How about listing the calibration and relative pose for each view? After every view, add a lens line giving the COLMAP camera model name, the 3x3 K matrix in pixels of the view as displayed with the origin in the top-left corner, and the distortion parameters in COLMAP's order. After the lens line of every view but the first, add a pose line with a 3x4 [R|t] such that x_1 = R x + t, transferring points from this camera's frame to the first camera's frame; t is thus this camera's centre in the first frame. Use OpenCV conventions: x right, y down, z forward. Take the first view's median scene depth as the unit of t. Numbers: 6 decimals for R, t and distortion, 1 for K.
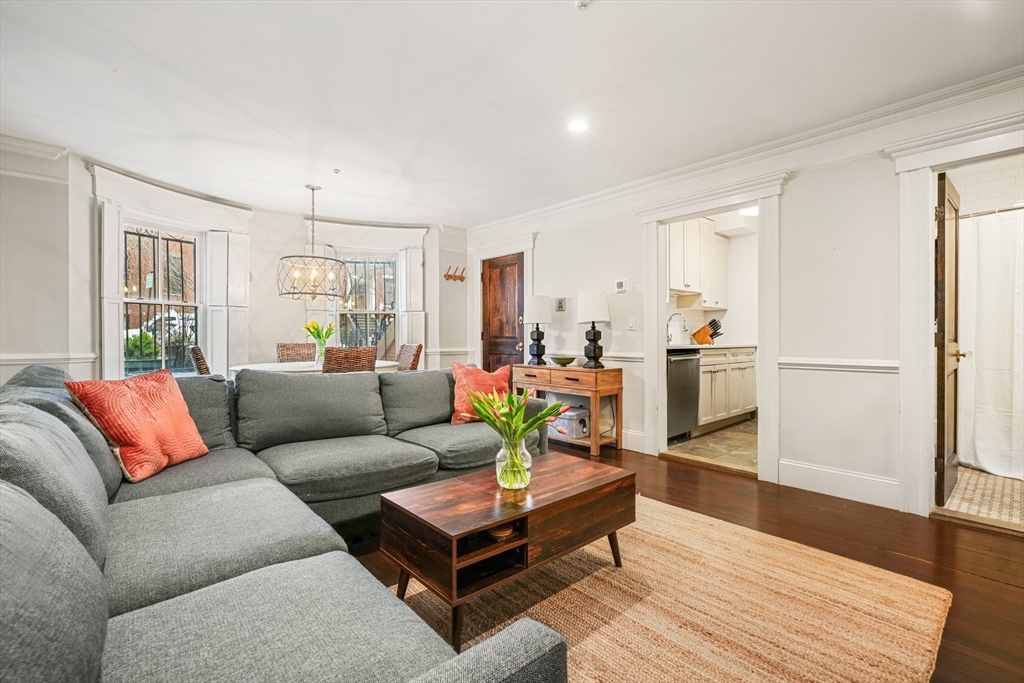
lens RADIAL K [[449.2, 0, 511.6], [0, 449.2, 338.3], [0, 0, 1]] dist [0.000252, 0.000044]
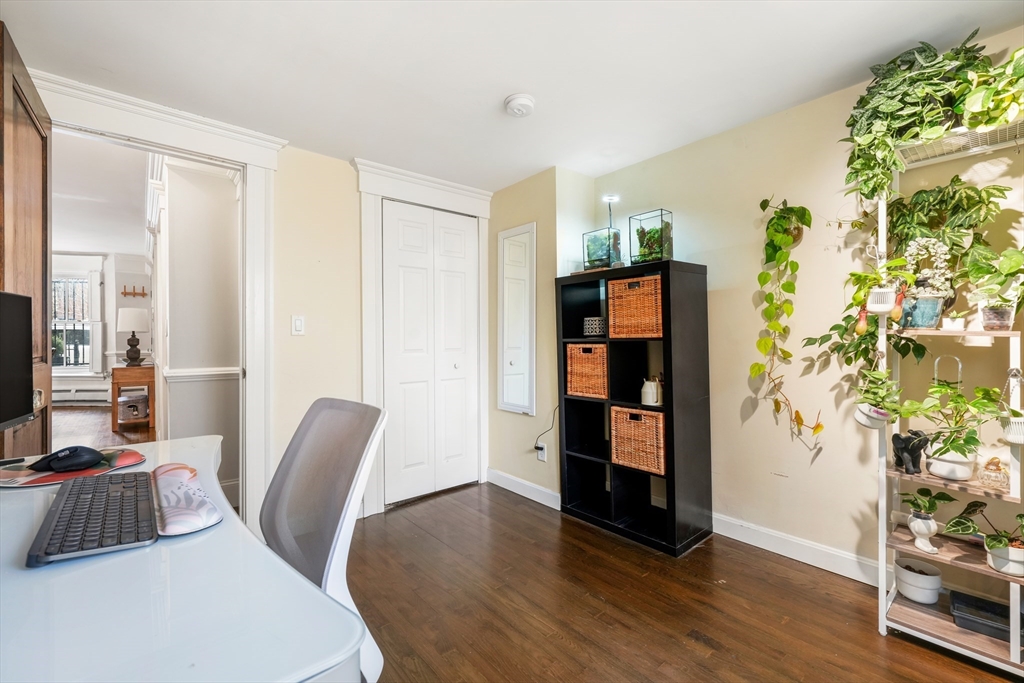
lens RADIAL K [[430.6, 0, 510.8], [0, 430.6, 343.0], [0, 0, 1]] dist [-0.000519, -0.000233]
pose [[0.999898, 0.000639, -0.014279, 1.301237], [-0.000540, 0.999976, 0.006924, -0.012280], [0.014283, -0.006916, 0.999874, -0.254619]]
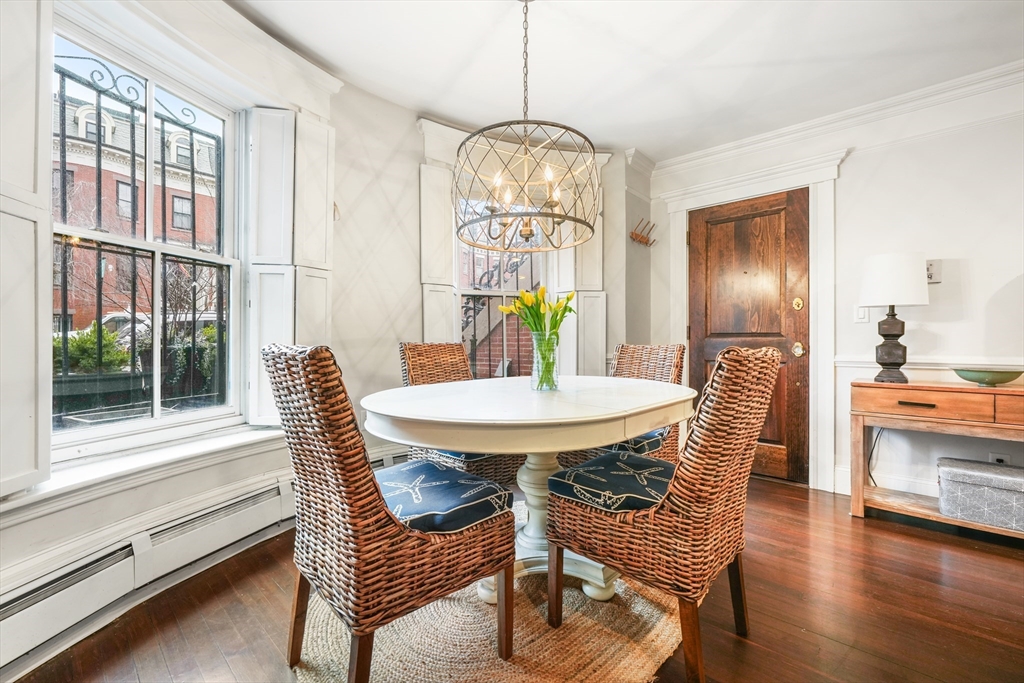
lens RADIAL K [[430.6, 0, 510.8], [0, 430.6, 343.0], [0, 0, 1]] dist [-0.000519, -0.000233]
pose [[0.995419, -0.000019, 0.095608, -0.503599], [0.000229, 0.999998, -0.002179, 0.013719], [-0.095608, 0.002191, 0.995417, 0.588500]]
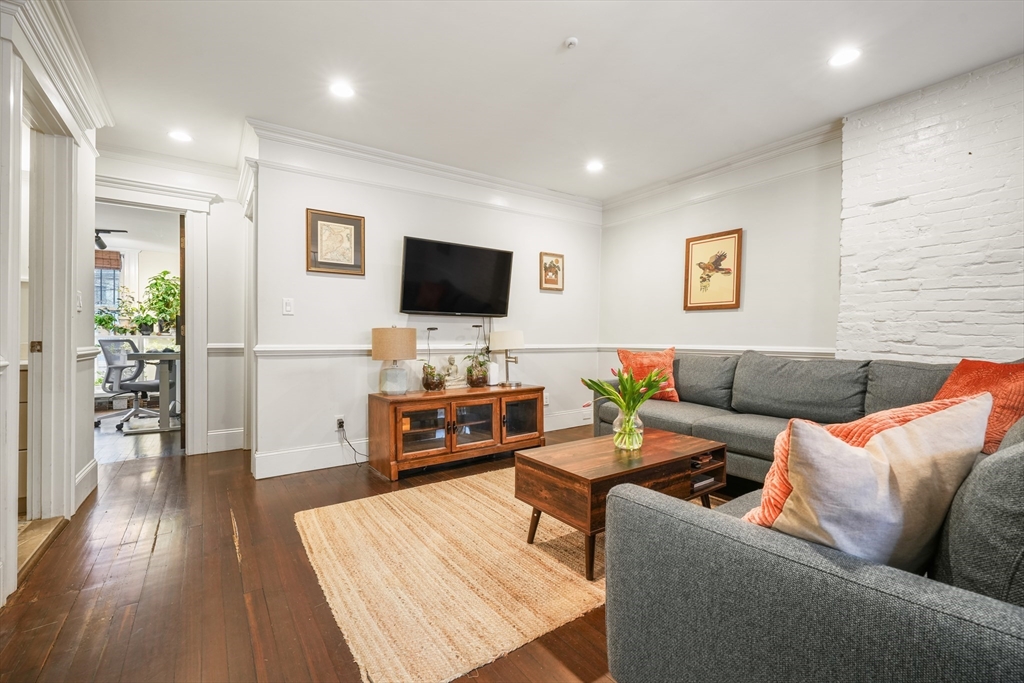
lens RADIAL K [[430.6, 0, 510.8], [0, 430.6, 343.0], [0, 0, 1]] dist [-0.000519, -0.000233]
pose [[-0.994208, -0.005109, 0.107351, 0.085045], [-0.004171, 0.999951, 0.008961, 0.016872], [-0.107392, 0.008462, -0.994181, 0.951926]]
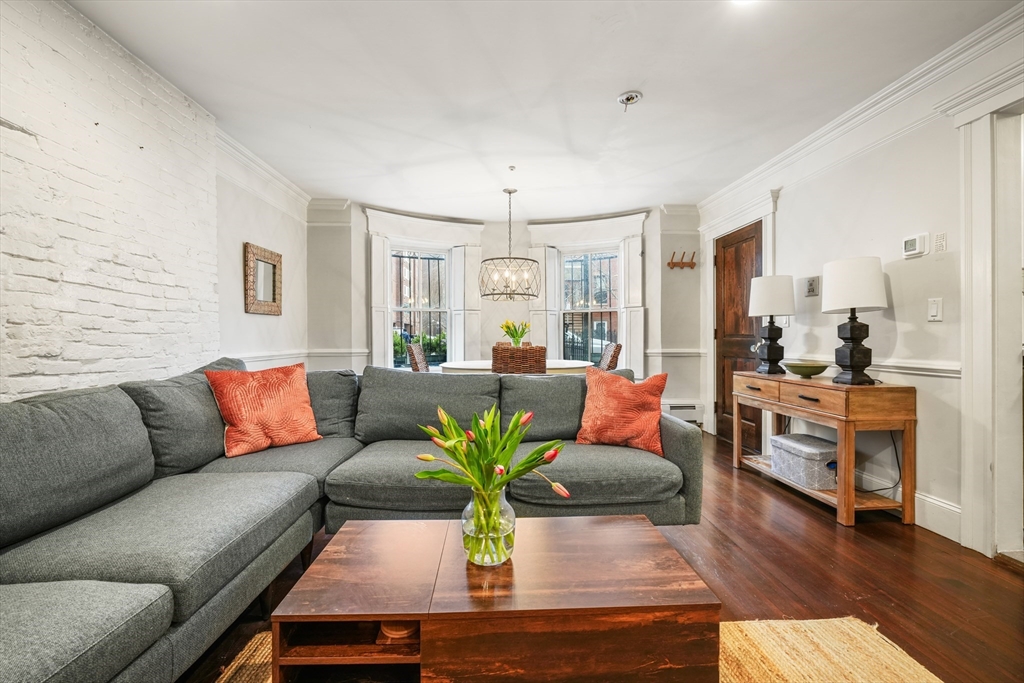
lens RADIAL K [[434.5, 0, 512.0], [0, 434.5, 341.5], [0, 0, 1]] dist [-0.000583, -0.000161]
pose [[0.778353, 0.002242, -0.627823, 0.189958], [0.002621, 0.999973, 0.006820, 0.002287], [0.627822, -0.006954, 0.778326, 0.229185]]
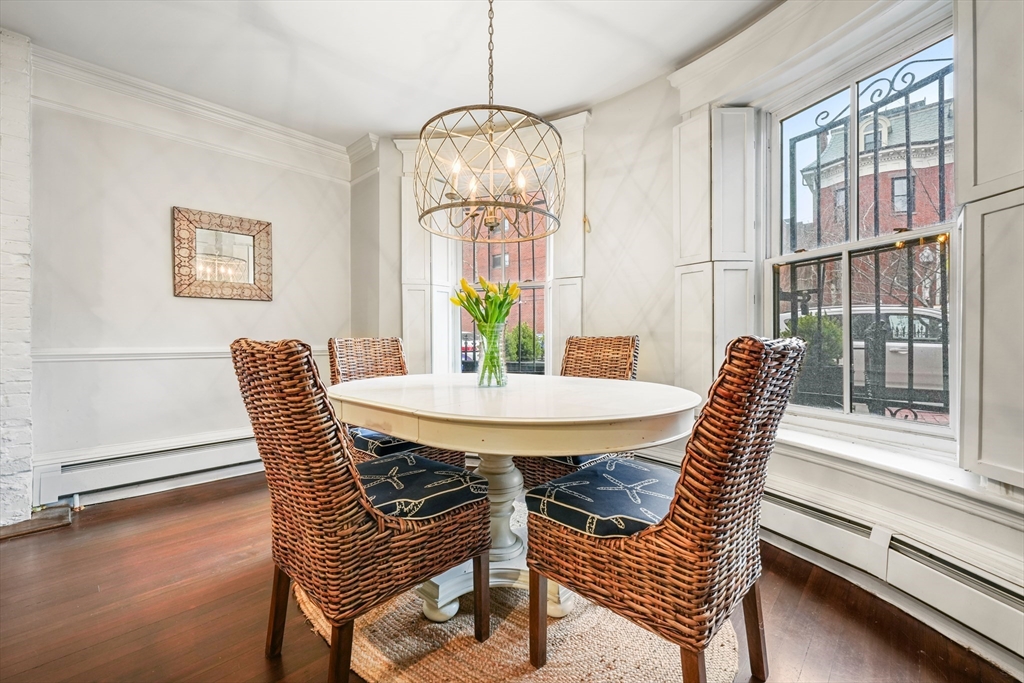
lens RADIAL K [[427.9, 0, 511.3], [0, 427.9, 338.8], [0, 0, 1]] dist [0.000893, 0.000036]
pose [[0.096686, -0.000562, -0.995315, -0.037641], [-0.000854, 0.999999, -0.000648, 0.015133], [0.995315, 0.000913, 0.096685, 0.994511]]
